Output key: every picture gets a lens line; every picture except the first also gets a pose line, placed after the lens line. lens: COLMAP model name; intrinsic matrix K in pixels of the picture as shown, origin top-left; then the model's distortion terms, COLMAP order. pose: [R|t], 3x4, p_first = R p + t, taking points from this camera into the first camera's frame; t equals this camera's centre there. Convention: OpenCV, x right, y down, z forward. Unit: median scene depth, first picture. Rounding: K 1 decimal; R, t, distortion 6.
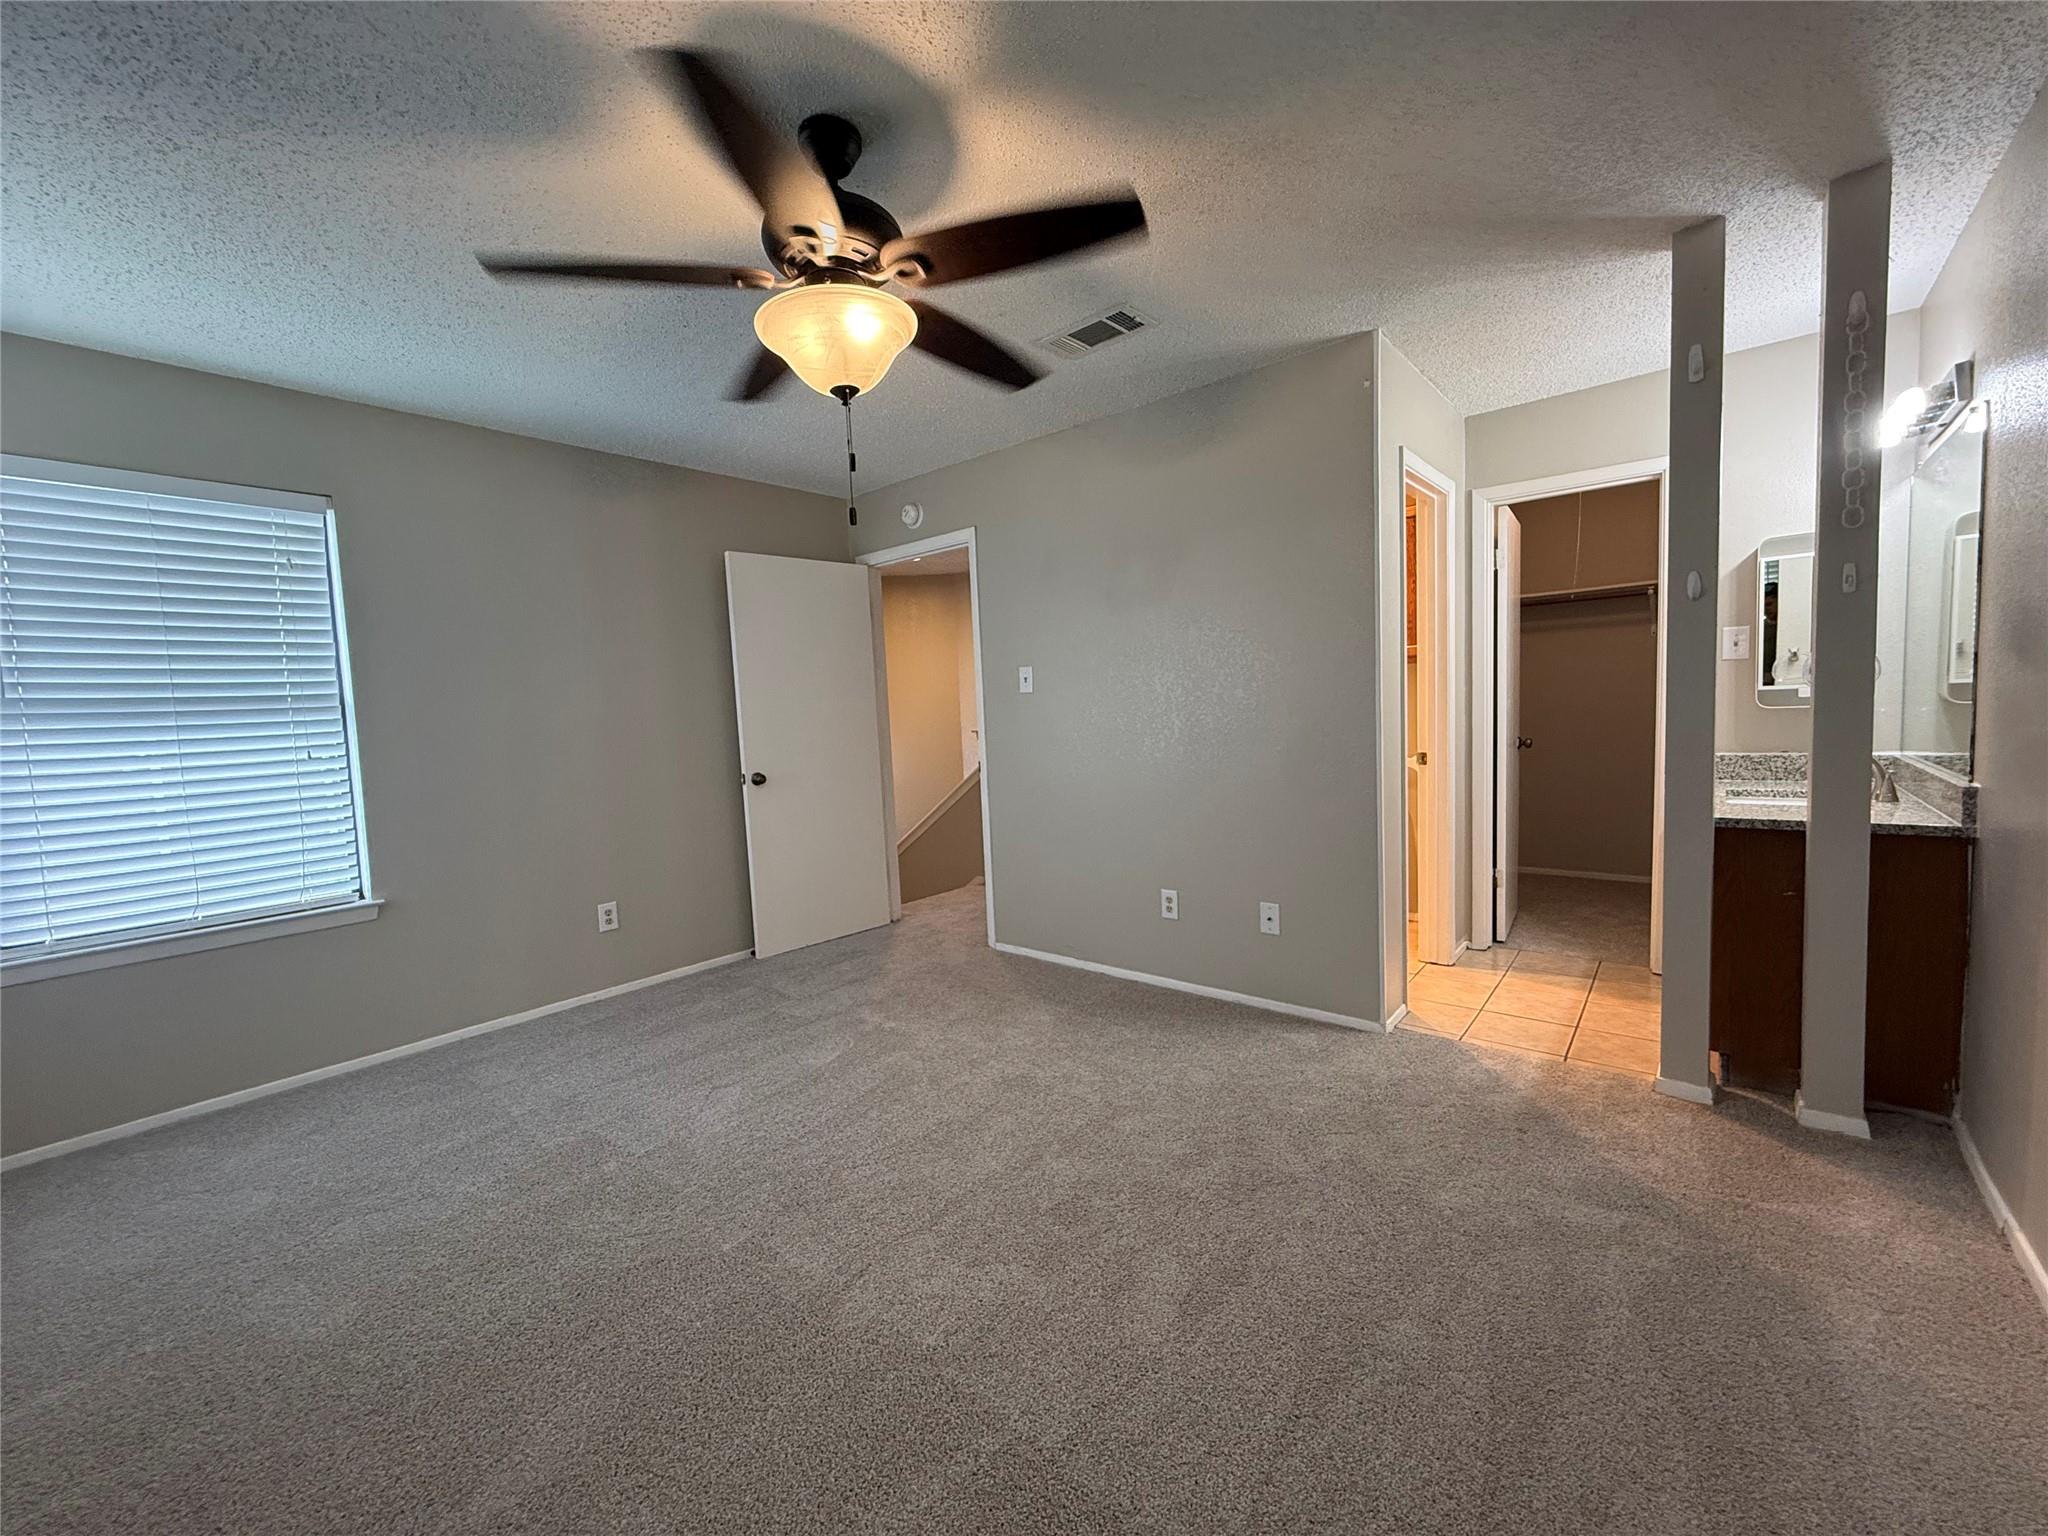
lens RADIAL K [[817.4, 0, 1026.1], [0, 817.4, 769.4], [0, 0, 1]] dist [0.000742, 0.000168]
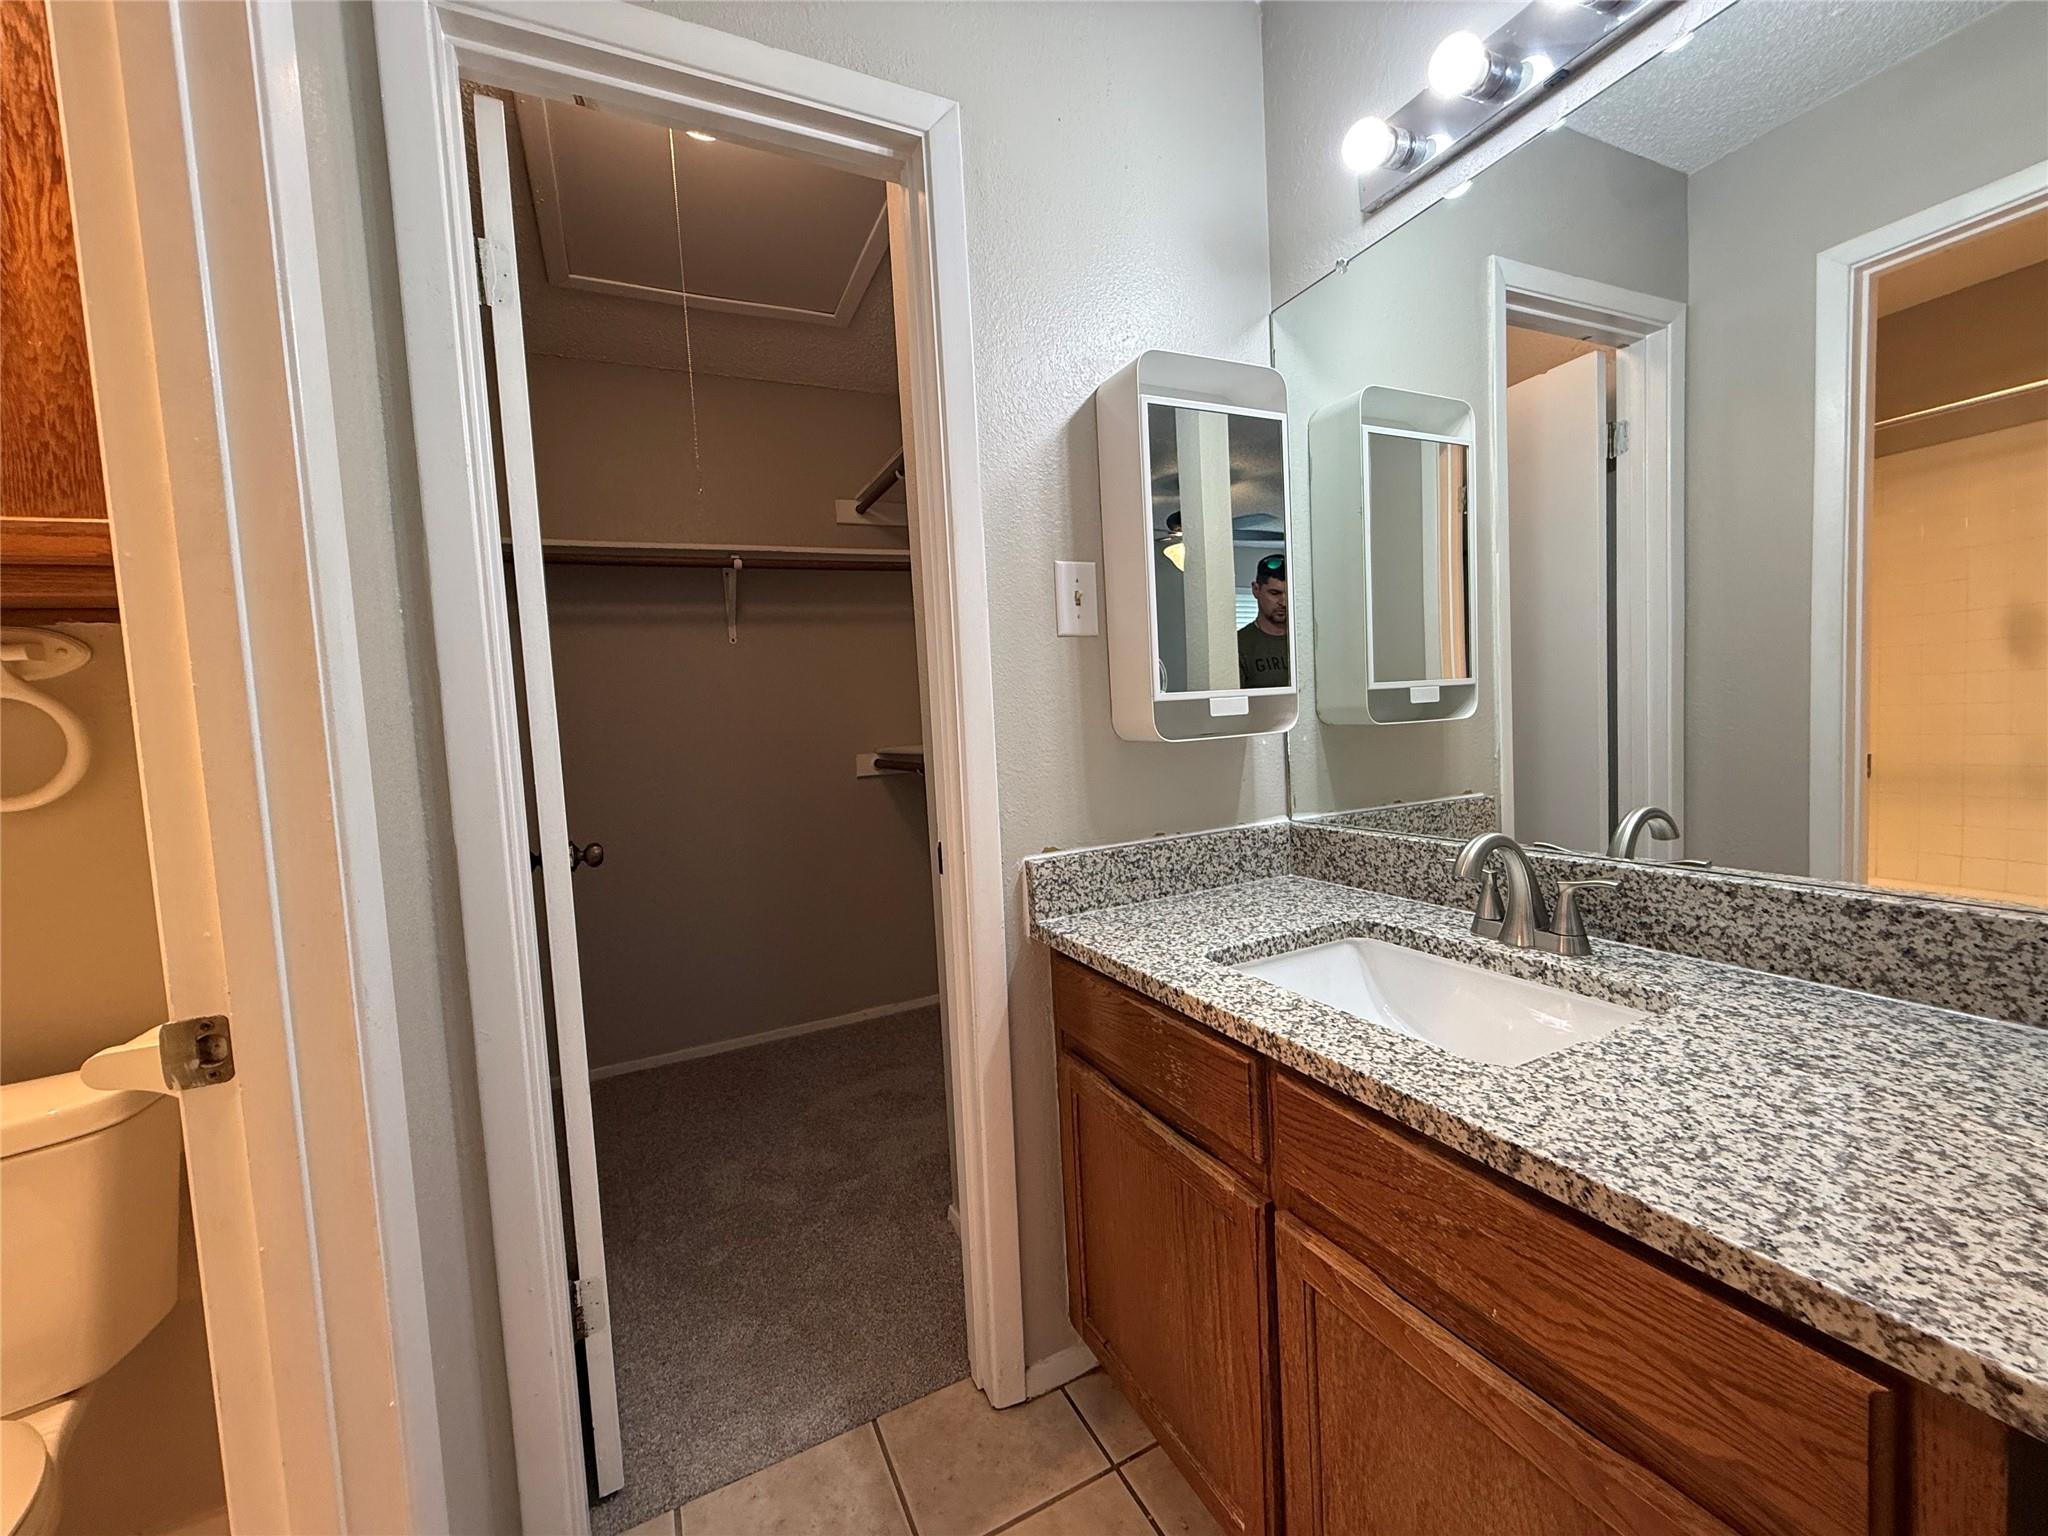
lens RADIAL K [[817.4, 0, 1014.5], [0, 817.4, 769.9], [0, 0, 1]] dist [0.000742, 0.000168]
pose [[0.422813, -0.038186, 0.905412, 0.396015], [0.106622, 0.994269, -0.007857, -0.055161], [-0.899923, 0.099859, 0.424462, 0.746535]]
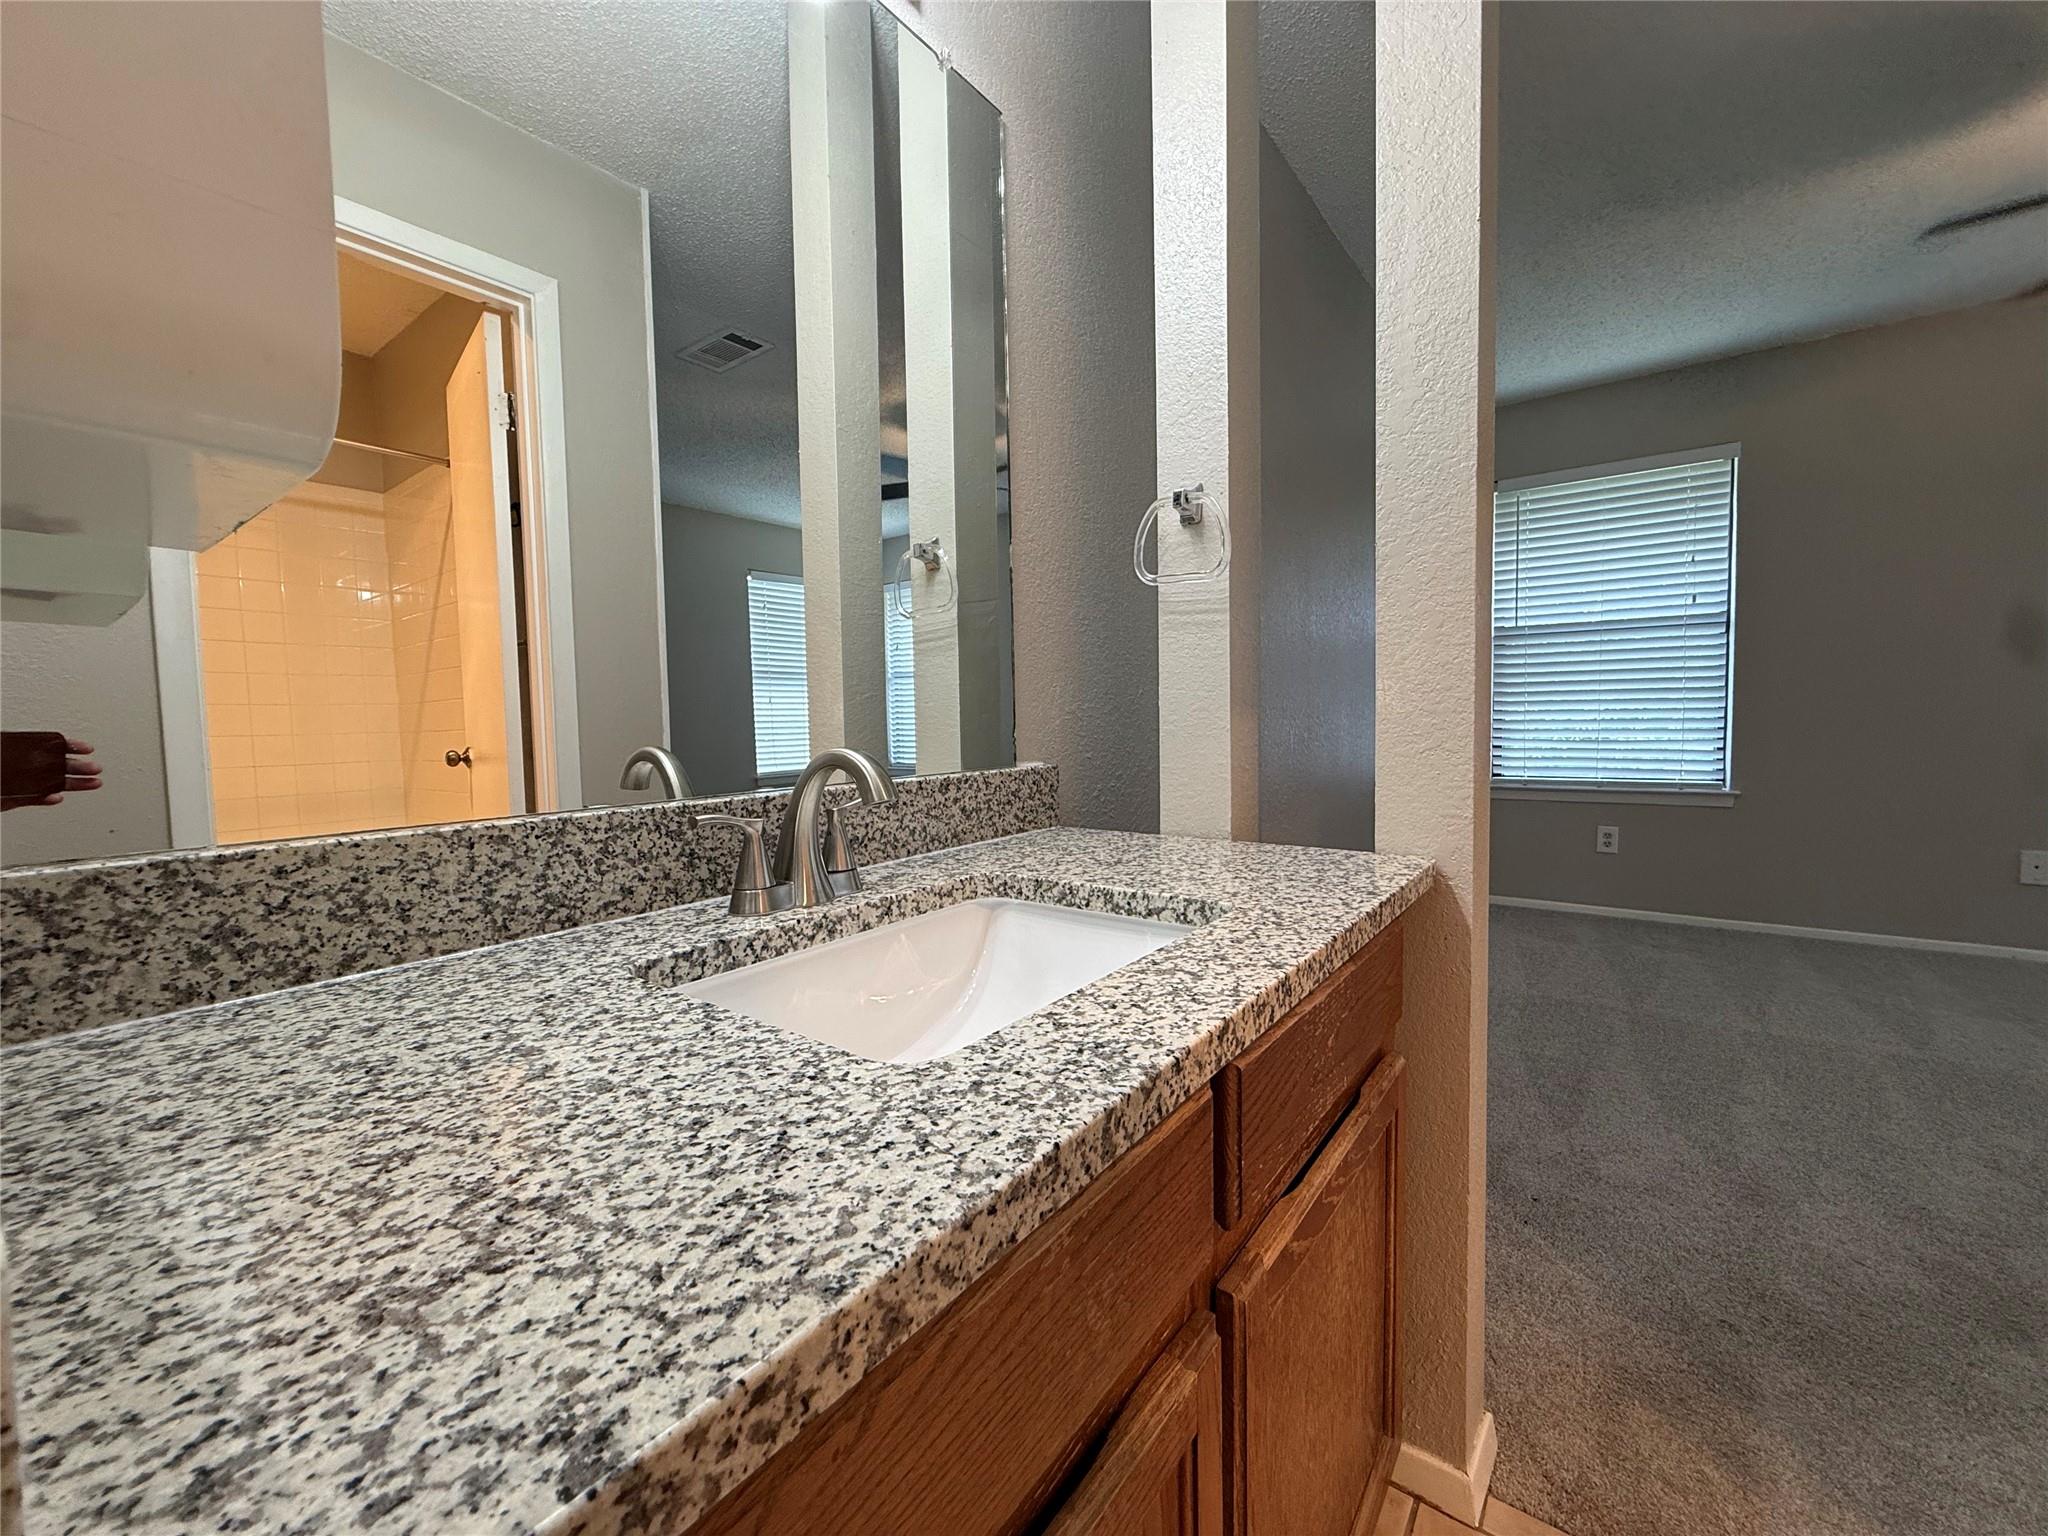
lens RADIAL K [[817.4, 0, 1022.3], [0, 817.4, 762.1], [0, 0, 1]] dist [0.000742, 0.000168]
pose [[-0.996478, 0.071150, -0.044365, 0.691353], [0.064788, 0.989227, 0.131271, -0.038573], [0.053227, 0.127935, -0.990353, 0.934667]]
